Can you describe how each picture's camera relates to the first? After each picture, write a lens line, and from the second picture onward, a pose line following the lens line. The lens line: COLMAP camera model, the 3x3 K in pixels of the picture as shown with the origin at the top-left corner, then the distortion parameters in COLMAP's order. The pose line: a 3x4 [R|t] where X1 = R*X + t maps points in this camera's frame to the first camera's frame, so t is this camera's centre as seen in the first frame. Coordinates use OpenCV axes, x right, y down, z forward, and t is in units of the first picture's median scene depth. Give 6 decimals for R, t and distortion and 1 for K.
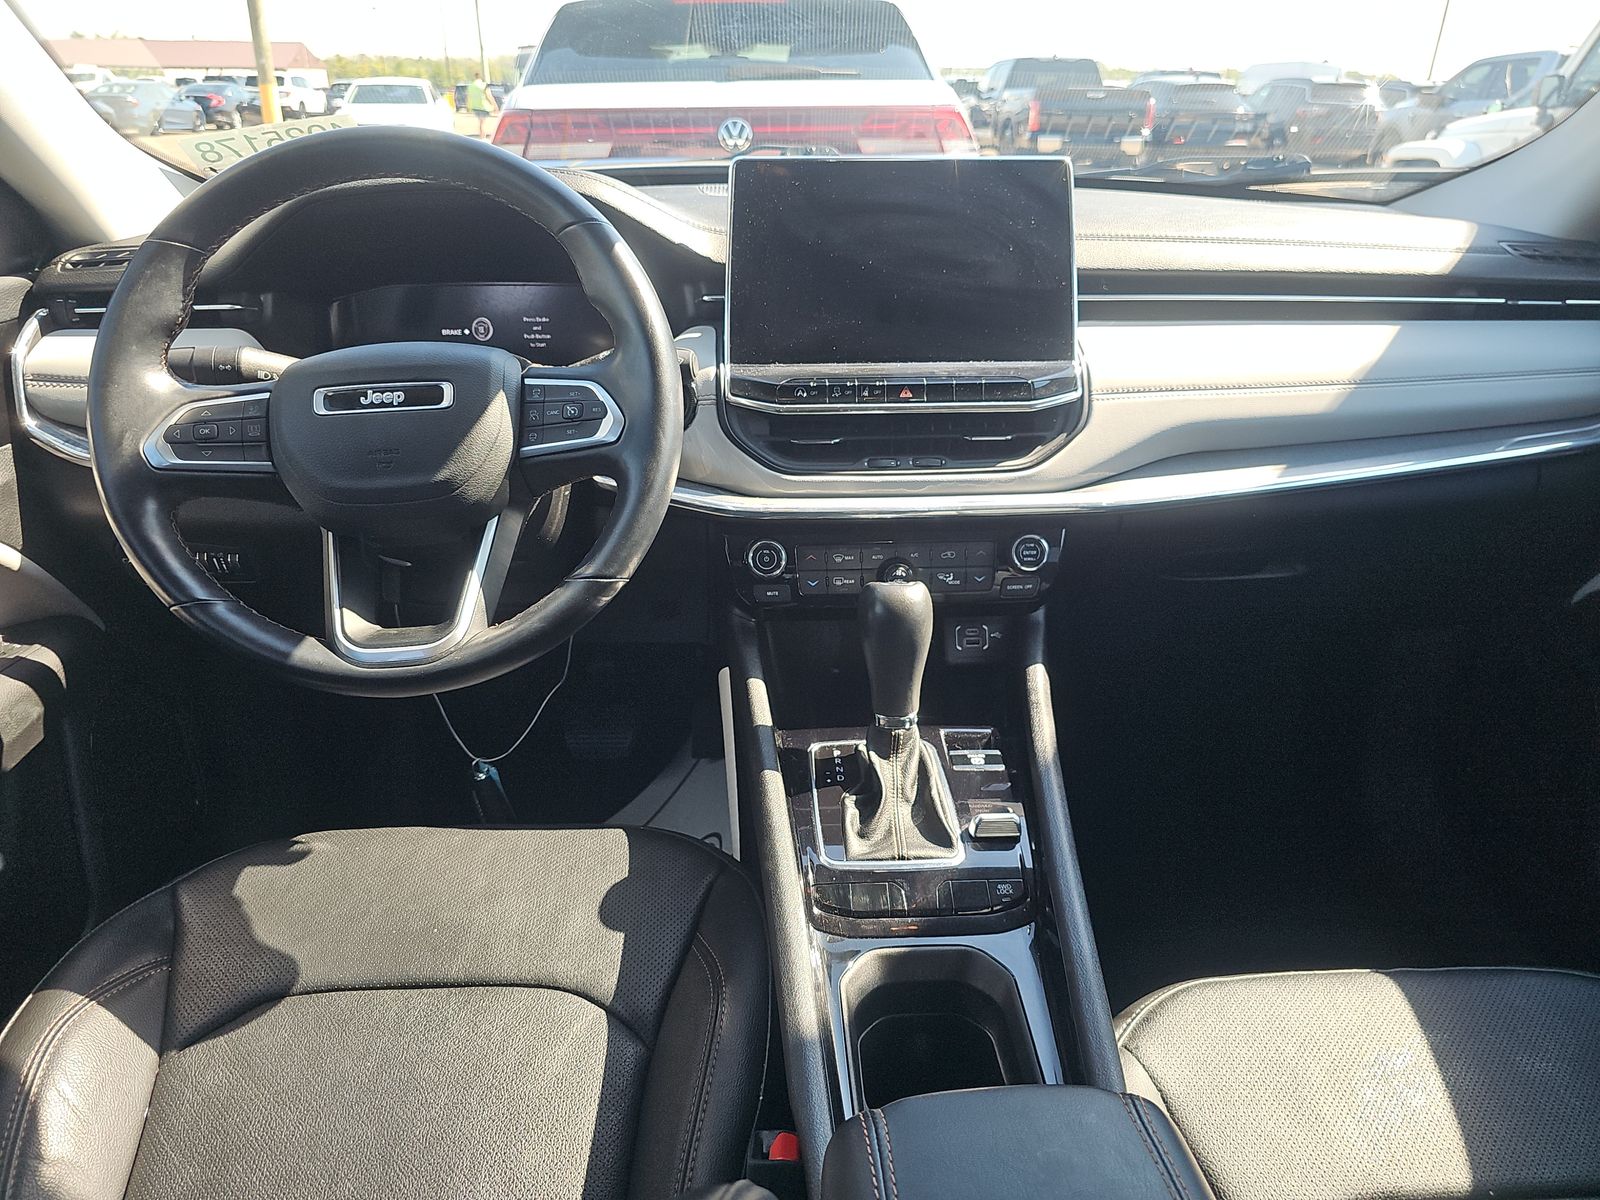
lens RADIAL K [[1064.3, 0, 801.3], [0, 1064.3, 614.5], [0, 0, 1]] dist [0.026762, -0.024887]
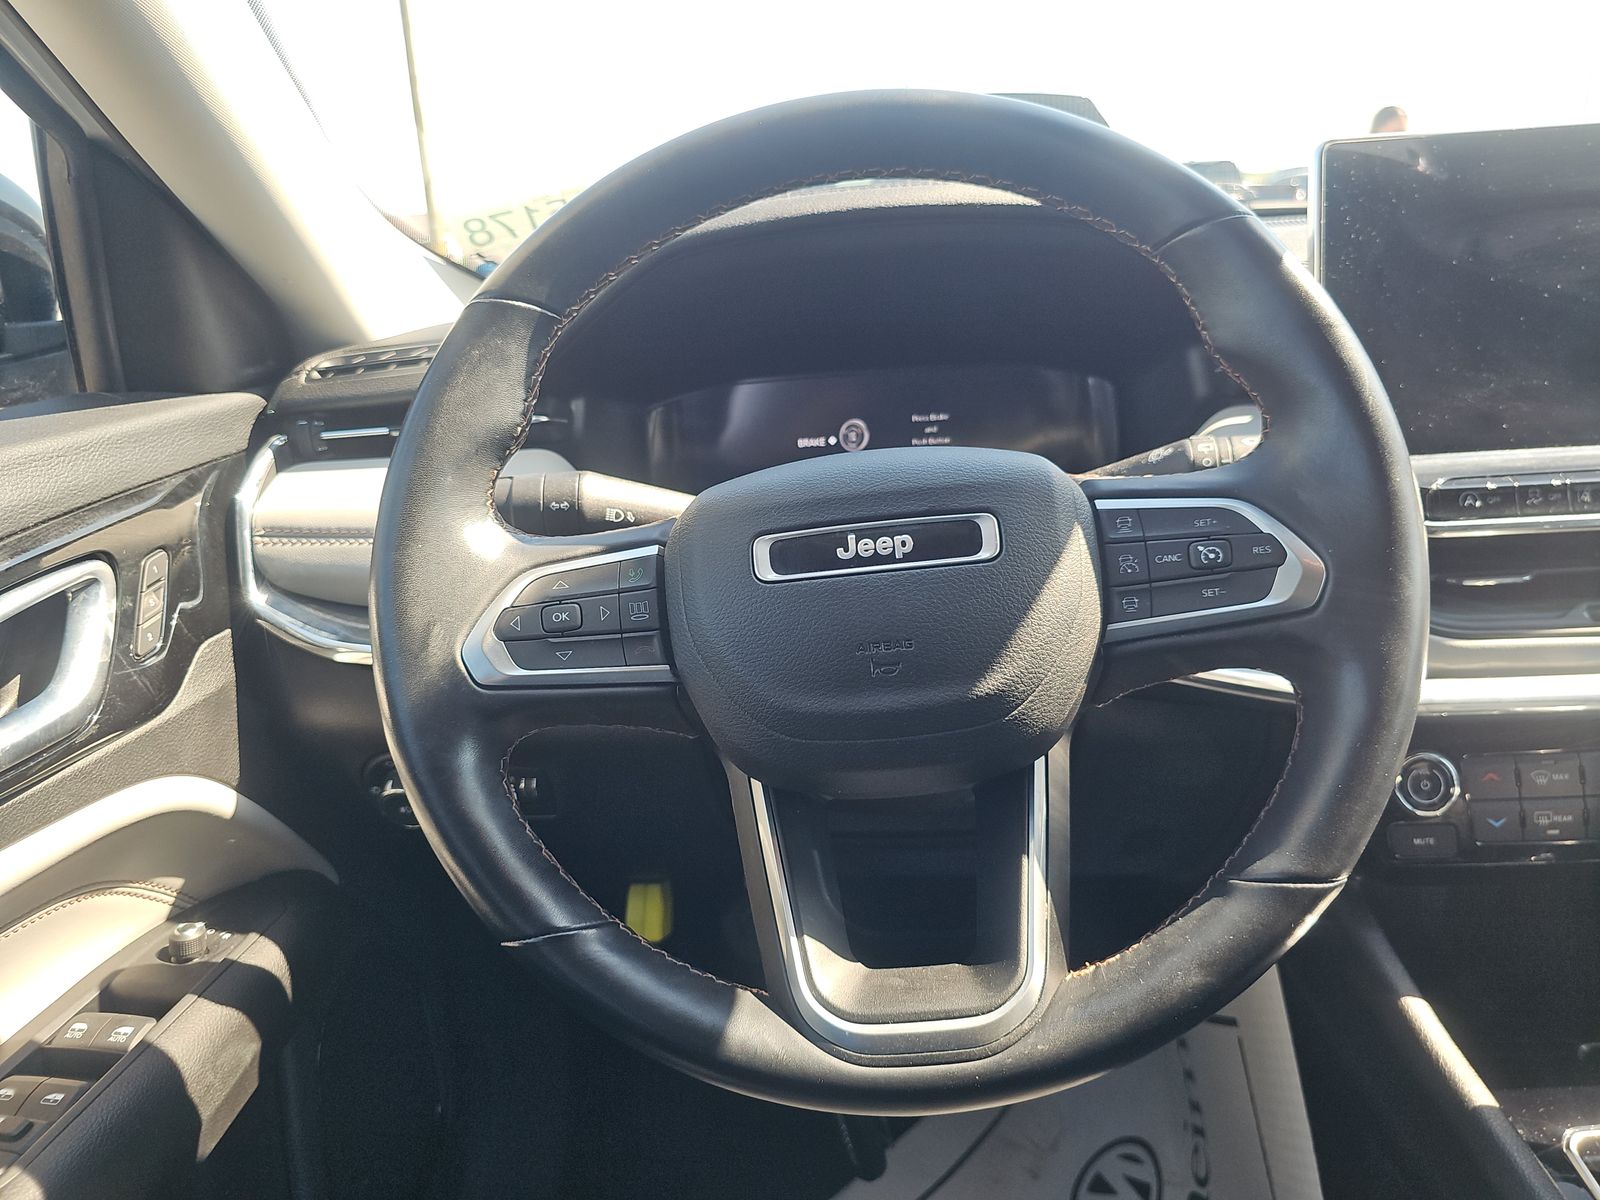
lens RADIAL K [[1064.3, 0, 806.7], [0, 1064.3, 599.5], [0, 0, 1]] dist [0.026762, -0.024887]
pose [[0.992830, -0.034357, -0.114487, -0.348776], [0.020654, 0.992704, -0.118795, -0.106358], [0.117733, 0.115579, 0.986296, 0.437351]]
